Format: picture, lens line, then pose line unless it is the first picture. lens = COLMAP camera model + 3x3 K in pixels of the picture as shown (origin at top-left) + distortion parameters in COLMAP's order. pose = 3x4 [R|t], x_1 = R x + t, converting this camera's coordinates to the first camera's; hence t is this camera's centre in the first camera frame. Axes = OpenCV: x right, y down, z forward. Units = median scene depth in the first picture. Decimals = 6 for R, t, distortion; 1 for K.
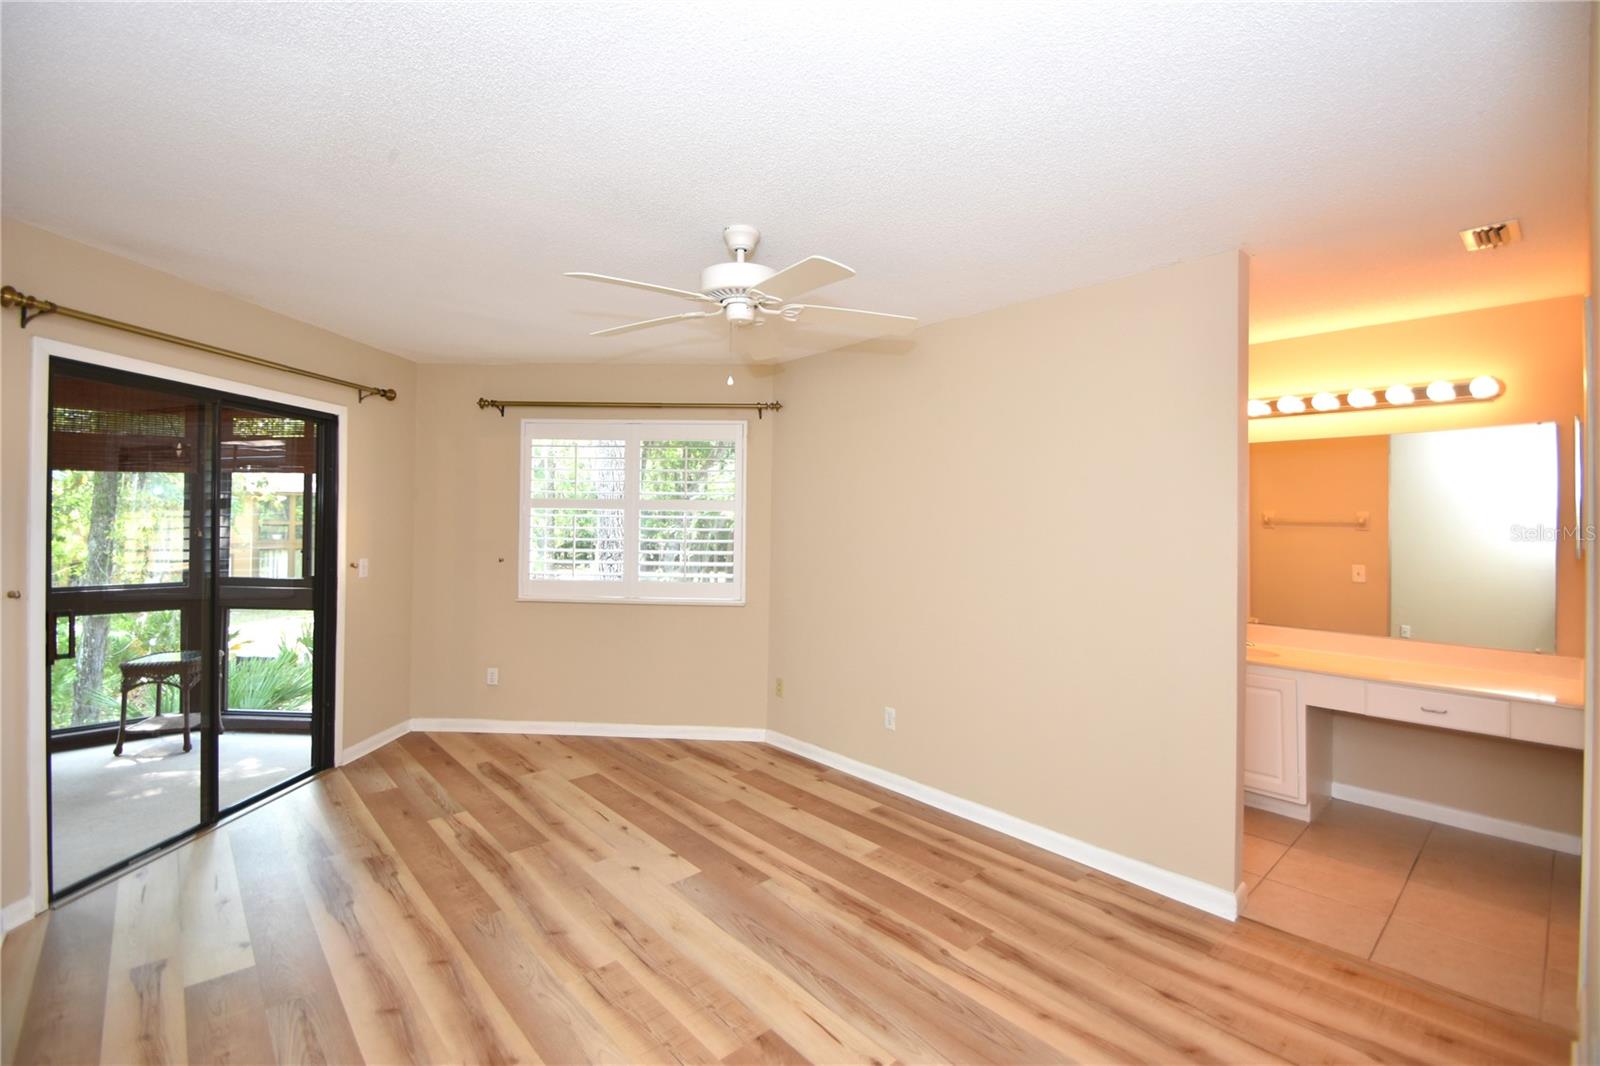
lens RADIAL K [[694.6, 0, 796.2], [0, 694.6, 508.6], [0, 0, 1]] dist [0.014715, -0.018721]
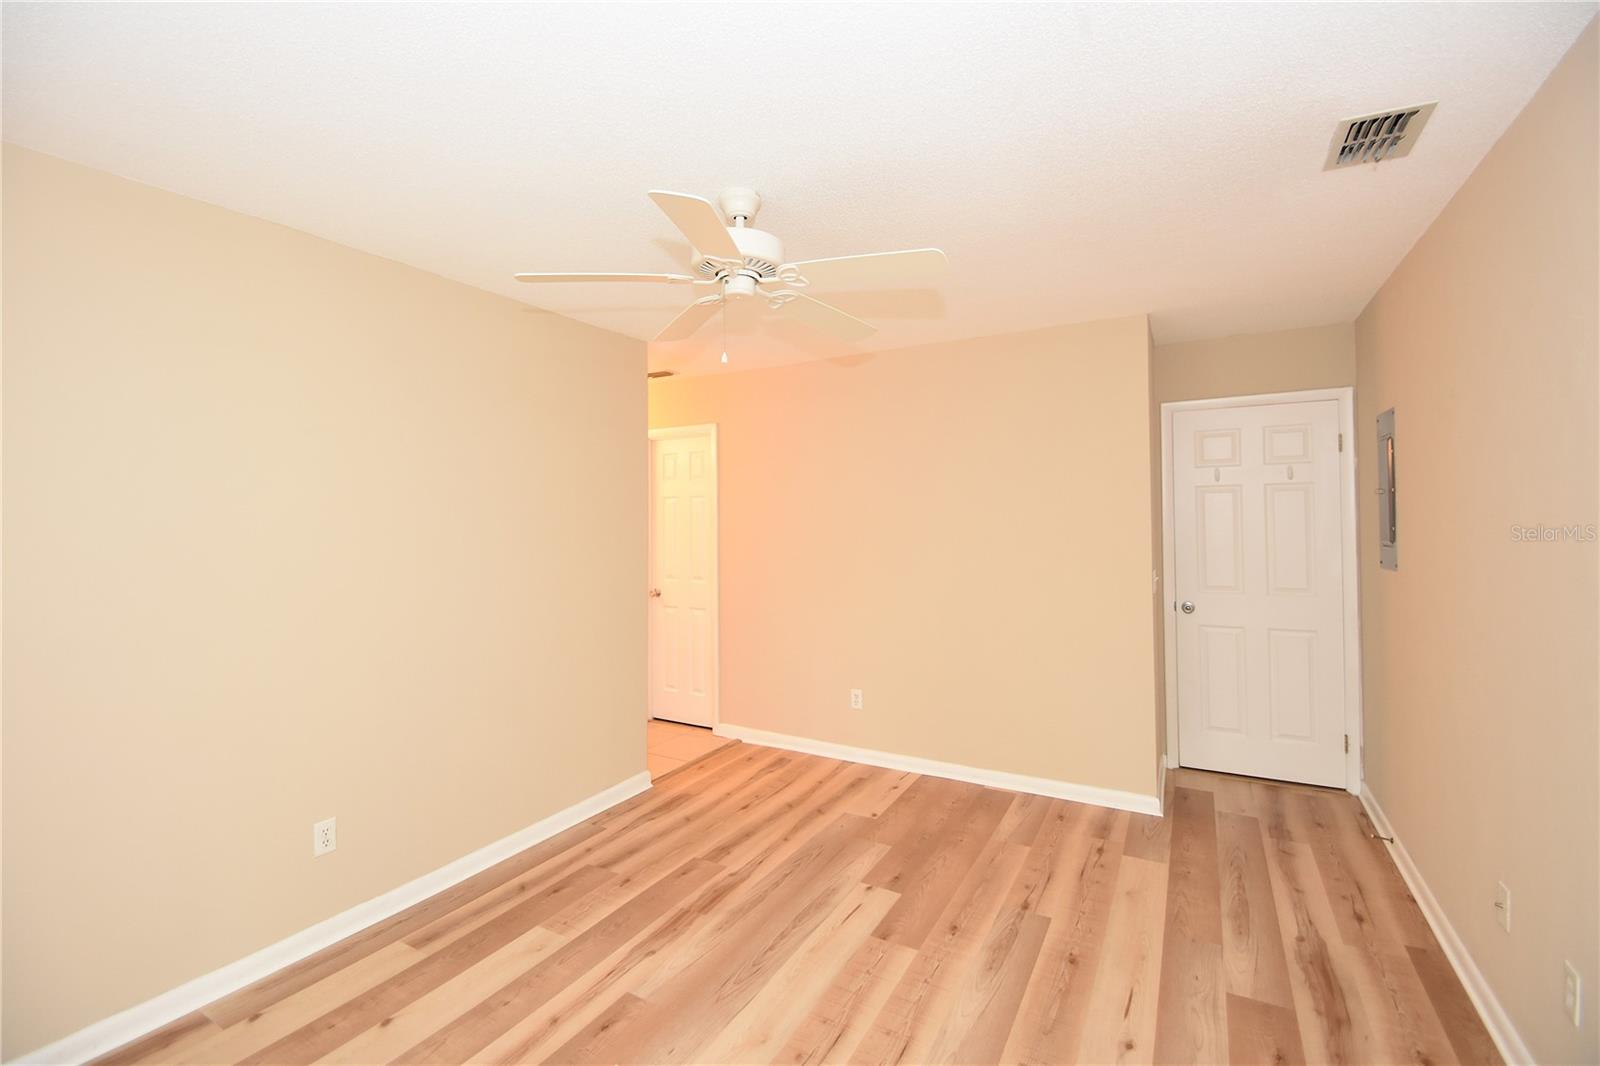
lens RADIAL K [[694.6, 0, 796.2], [0, 694.6, 508.6], [0, 0, 1]] dist [0.014715, -0.018721]
pose [[-0.308362, 0.011013, 0.951205, -0.933623], [-0.003143, 0.999916, -0.012596, 0.008252], [-0.951264, -0.006873, -0.308302, 1.199603]]
